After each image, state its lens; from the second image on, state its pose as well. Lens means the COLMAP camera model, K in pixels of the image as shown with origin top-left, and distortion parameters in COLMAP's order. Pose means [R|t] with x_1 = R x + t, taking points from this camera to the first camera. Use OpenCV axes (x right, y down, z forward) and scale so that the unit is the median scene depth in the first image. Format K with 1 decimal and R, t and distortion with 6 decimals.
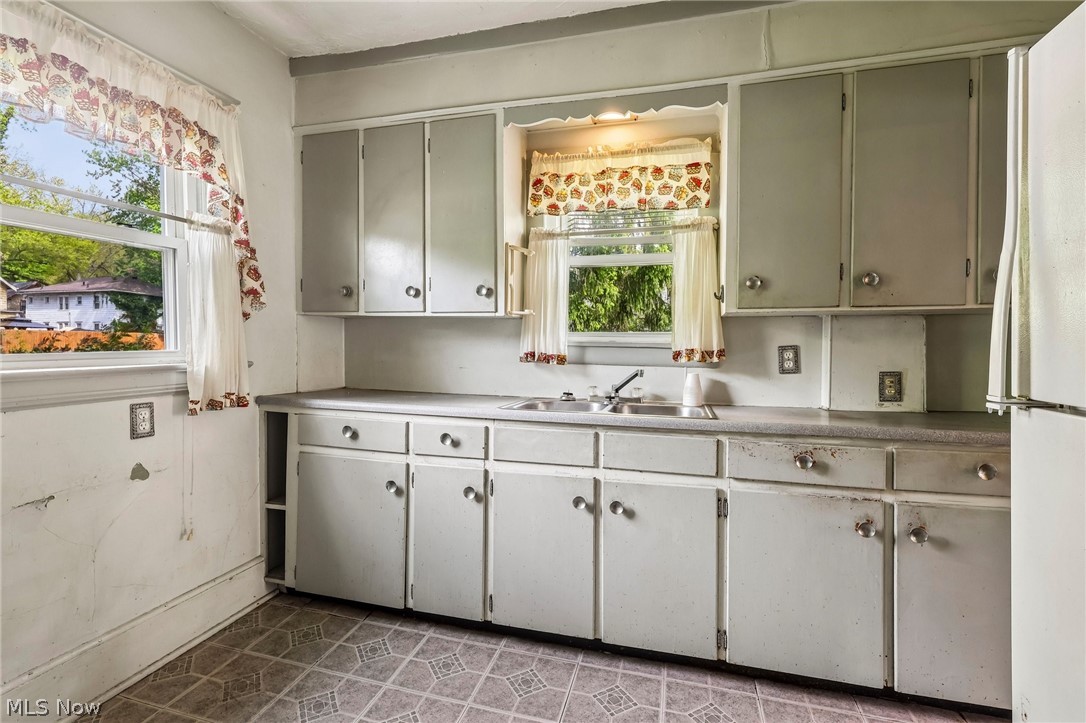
lens RADIAL K [[500.7, 0, 537.7], [0, 500.7, 351.4], [0, 0, 1]] dist [-0.006720, 0.000458]
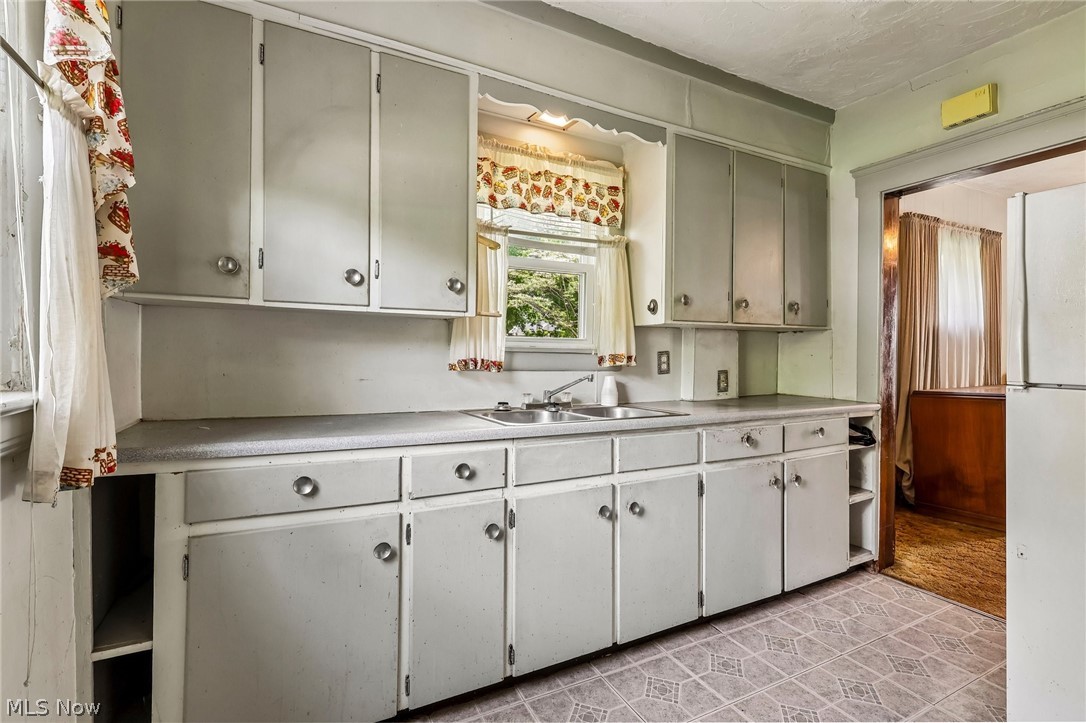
lens RADIAL K [[500.7, 0, 537.7], [0, 500.7, 351.4], [0, 0, 1]] dist [-0.006720, 0.000458]
pose [[0.734559, -0.002341, 0.678541, -0.574162], [0.003741, 0.999993, -0.000599, -0.011541], [-0.678534, 0.002978, 0.734563, 0.308026]]
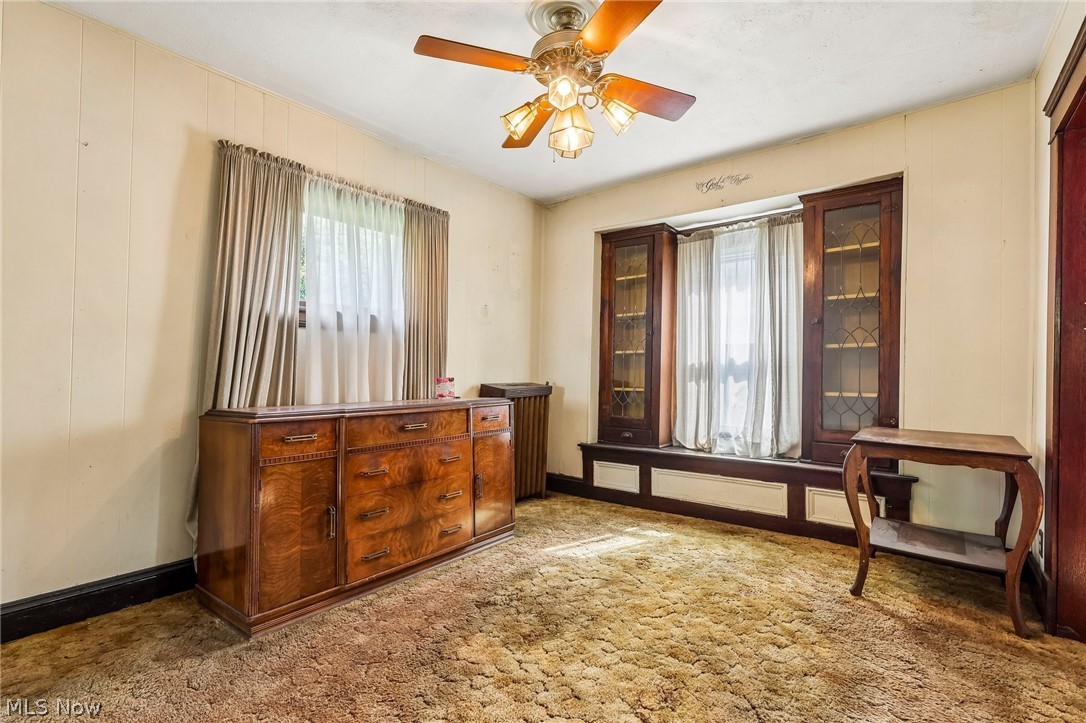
lens RADIAL K [[491.8, 0, 543.0], [0, 491.8, 361.5], [0, 0, 1]] dist [-0.002571, 0.000050]
pose [[0.383211, 0.015992, 0.923522, 0.773823], [-0.009270, 0.999866, -0.013468, 0.028260], [-0.923614, -0.003400, 0.383308, -0.398820]]
